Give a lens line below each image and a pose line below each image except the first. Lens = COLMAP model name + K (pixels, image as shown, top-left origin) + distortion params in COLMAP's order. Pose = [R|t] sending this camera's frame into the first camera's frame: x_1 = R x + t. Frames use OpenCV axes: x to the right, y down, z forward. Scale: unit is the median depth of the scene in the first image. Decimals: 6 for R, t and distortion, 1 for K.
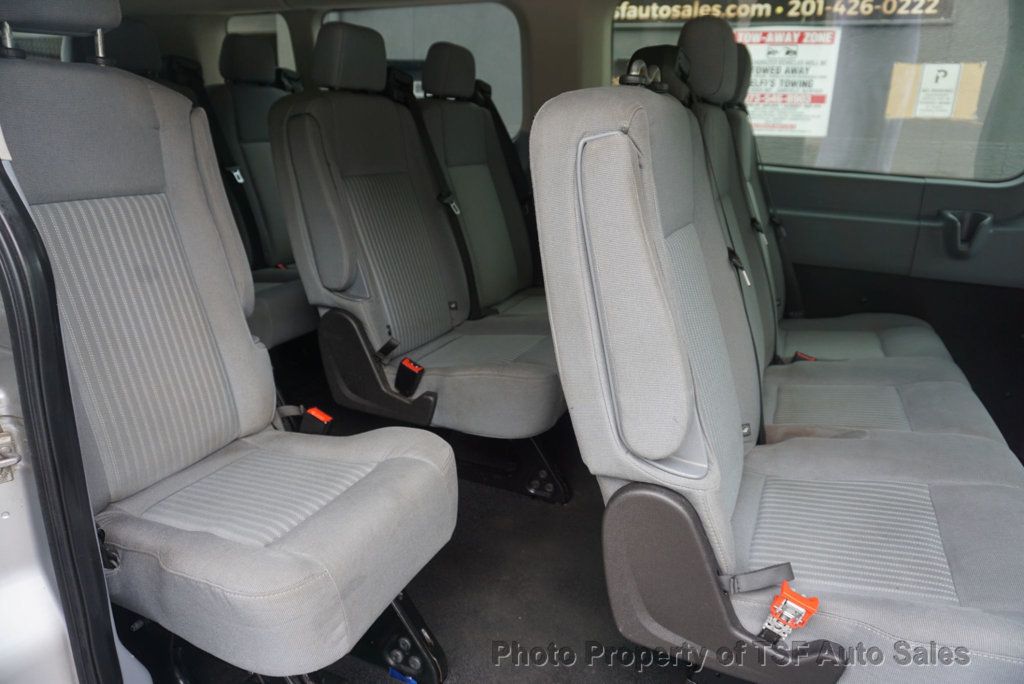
lens RADIAL K [[708.3, 0, 512.0], [0, 708.3, 342.0], [0, 0, 1]] dist [-0.002035, 0.008843]
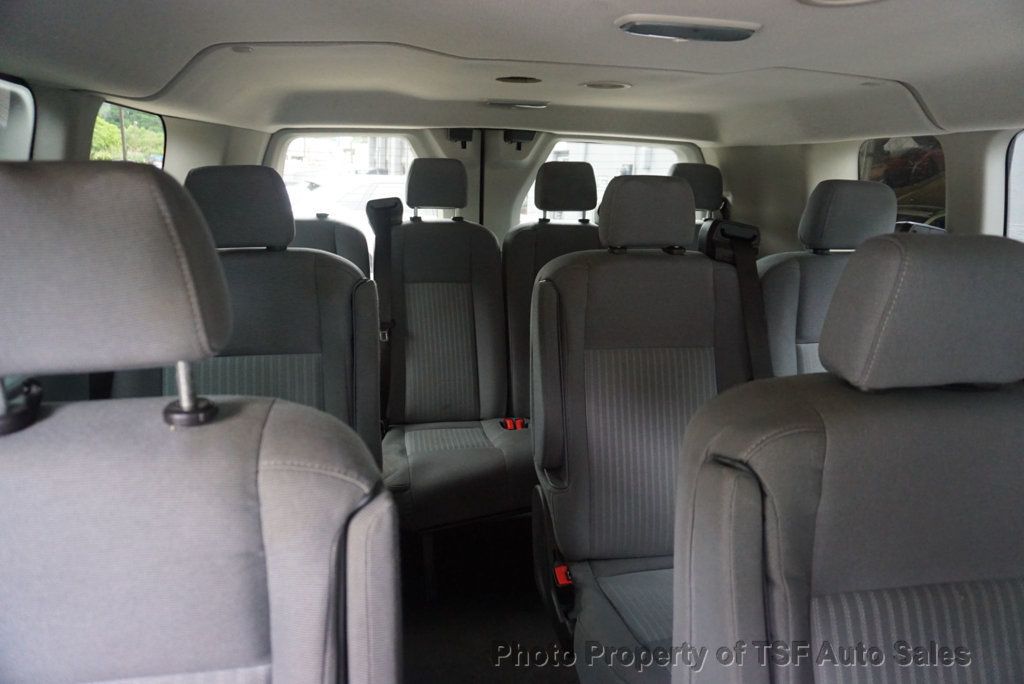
lens RADIAL K [[708.3, 0, 512.0], [0, 708.3, 342.0], [0, 0, 1]] dist [-0.002035, 0.008843]
pose [[0.601379, 0.187644, -0.776617, -0.012762], [-0.256982, 0.965805, 0.034359, -0.089075], [0.756508, 0.178914, 0.629036, 0.146233]]
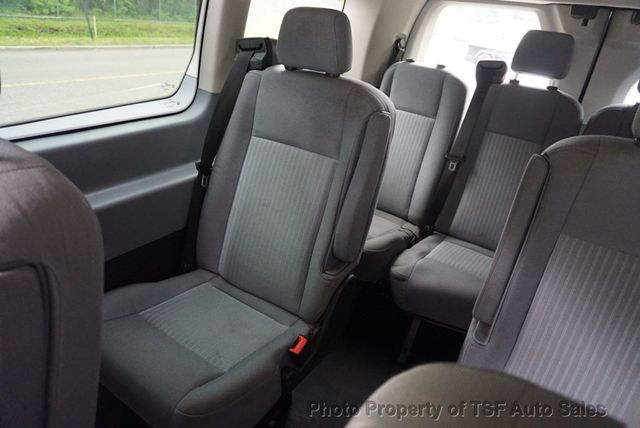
lens RADIAL K [[442.7, 0, 320.0], [0, 442.7, 214.0], [0, 0, 1]] dist [-0.002035, 0.008843]
pose [[-0.084501, 0.383146, -0.919815, -0.066058], [-0.423315, 0.821866, 0.381234, -0.129580], [0.902033, 0.421586, 0.092743, 0.295072]]
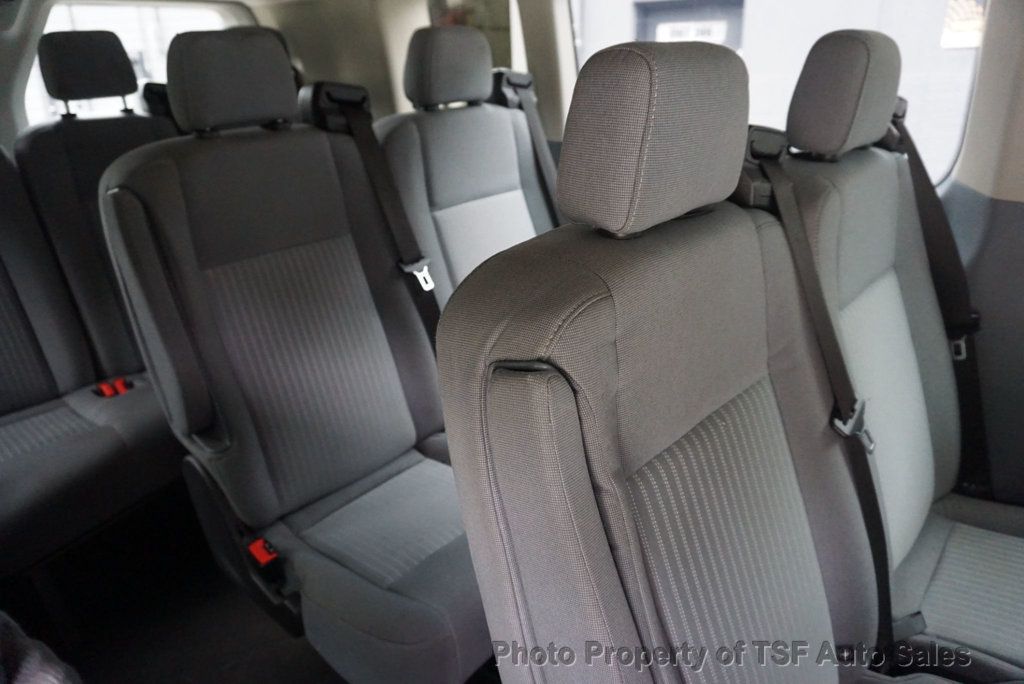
lens RADIAL K [[708.3, 0, 512.0], [0, 708.3, 342.0], [0, 0, 1]] dist [-0.002035, 0.008843]
pose [[0.951882, 0.059648, -0.300605, -0.048822], [-0.032024, 0.994866, 0.096001, -0.086730], [0.304788, -0.081755, 0.948905, 0.163846]]
